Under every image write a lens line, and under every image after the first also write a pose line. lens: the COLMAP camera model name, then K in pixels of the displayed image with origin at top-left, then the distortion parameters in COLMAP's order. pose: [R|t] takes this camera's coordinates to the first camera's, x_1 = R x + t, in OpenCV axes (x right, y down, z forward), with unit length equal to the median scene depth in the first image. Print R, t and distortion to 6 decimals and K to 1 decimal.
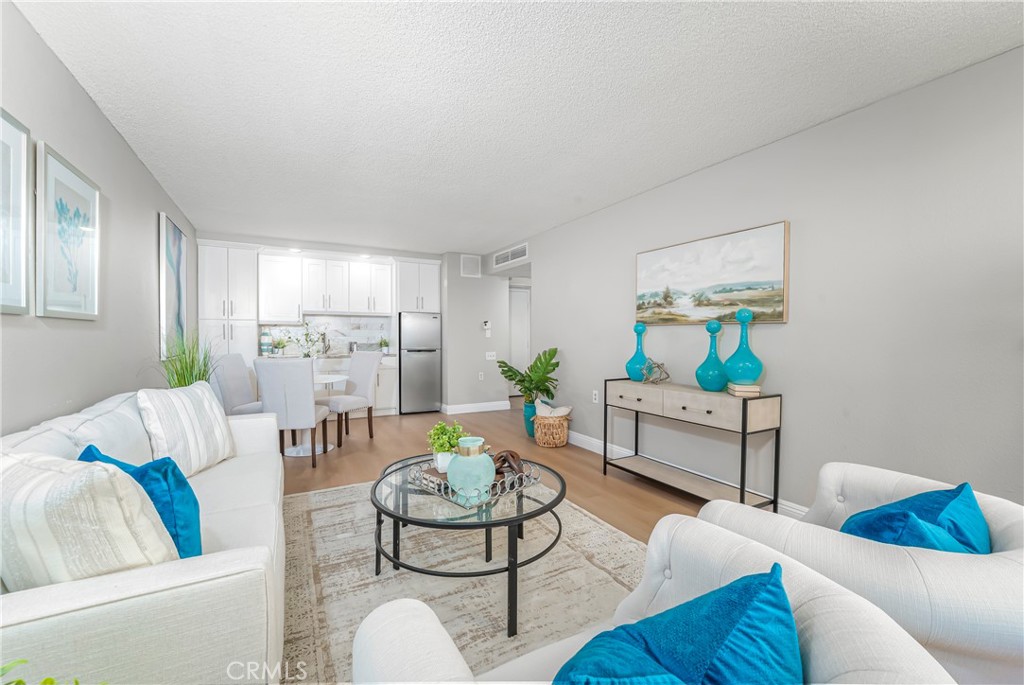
lens RADIAL K [[425.1, 0, 510.5], [0, 425.1, 338.7], [0, 0, 1]] dist [-0.001482, -0.000055]
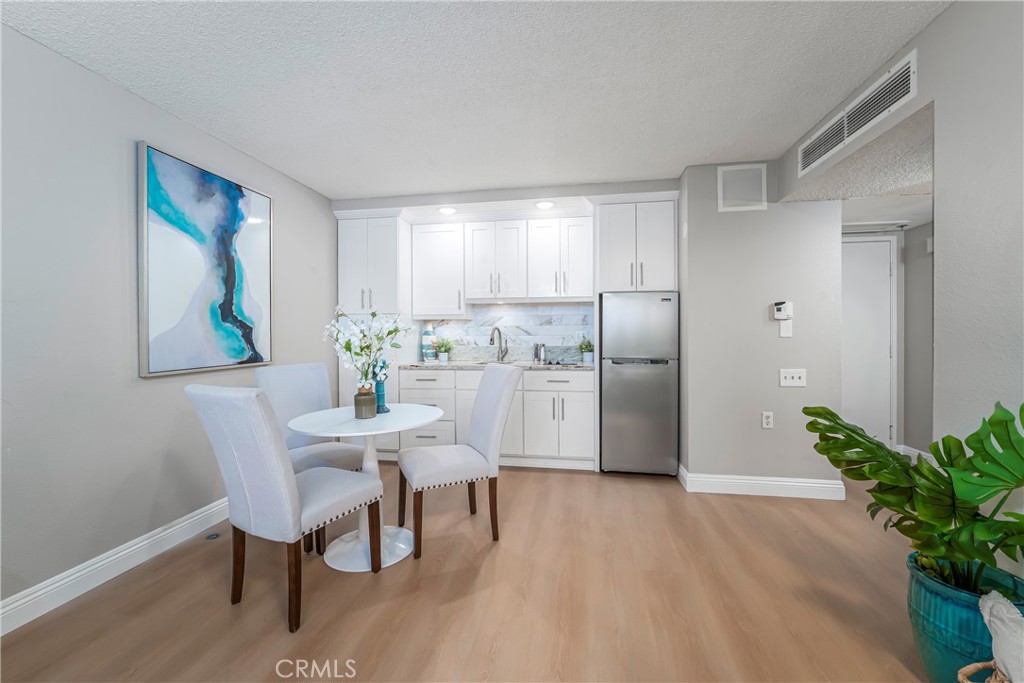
lens RADIAL K [[425.1, 0, 510.5], [0, 425.1, 337.7], [0, 0, 1]] dist [-0.001482, -0.000055]
pose [[0.791374, 0.000578, -0.611333, -0.006923], [0.002072, 0.999991, 0.003629, -0.004800], [0.611329, -0.004139, 0.791365, 0.474887]]
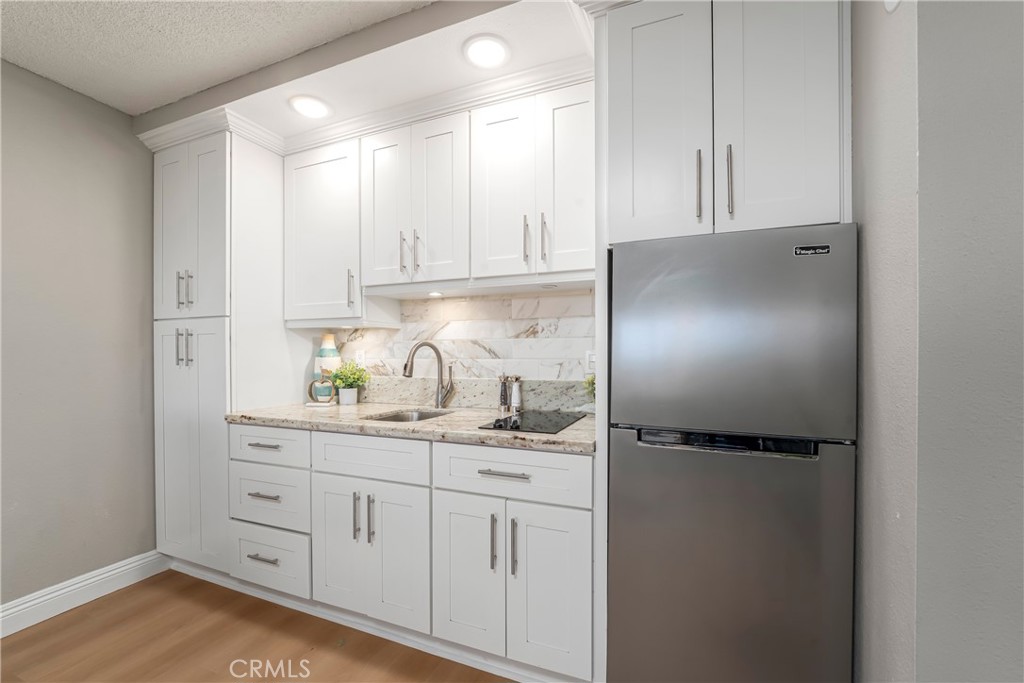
lens RADIAL K [[421.6, 0, 513.2], [0, 421.6, 354.6], [0, 0, 1]] dist [-0.000990, -0.000089]
pose [[0.638046, -0.000500, -0.769998, -0.130991], [-0.003183, 0.999990, -0.003288, -0.007884], [0.769992, 0.004549, 0.638038, 0.834193]]
